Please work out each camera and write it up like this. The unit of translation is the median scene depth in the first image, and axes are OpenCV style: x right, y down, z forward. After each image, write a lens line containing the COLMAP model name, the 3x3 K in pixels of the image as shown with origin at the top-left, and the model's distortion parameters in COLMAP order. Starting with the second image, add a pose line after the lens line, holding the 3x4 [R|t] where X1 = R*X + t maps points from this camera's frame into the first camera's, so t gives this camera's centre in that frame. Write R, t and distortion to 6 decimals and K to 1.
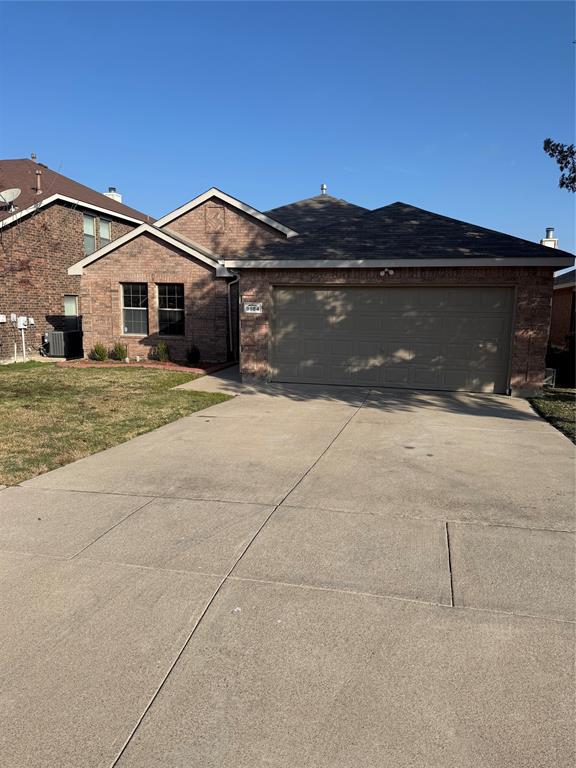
lens RADIAL K [[531.9, 0, 289.3], [0, 531.9, 389.9], [0, 0, 1]] dist [0.097695, -0.118624]
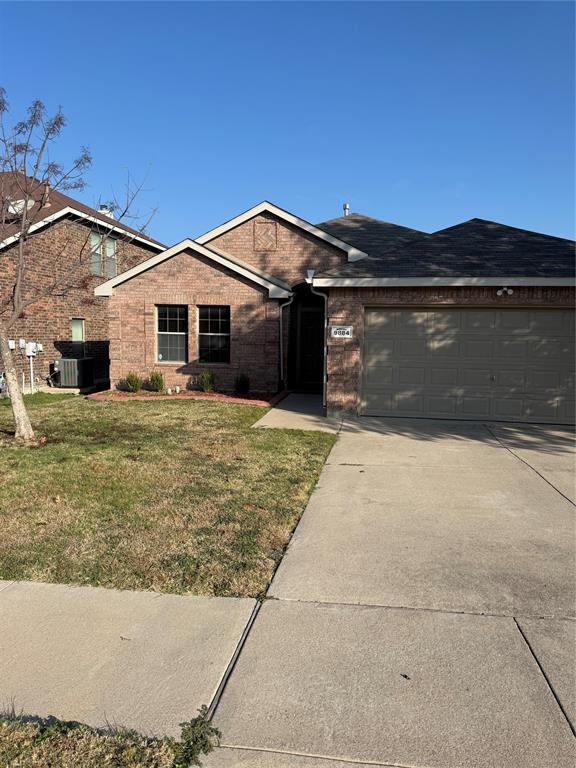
lens RADIAL K [[531.9, 0, 289.3], [0, 531.9, 389.9], [0, 0, 1]] dist [0.097695, -0.118624]
pose [[0.996703, -0.009031, 0.080632, -0.171989], [0.012634, 0.998939, -0.044282, -0.015992], [-0.080146, 0.045155, 0.995760, 0.103867]]
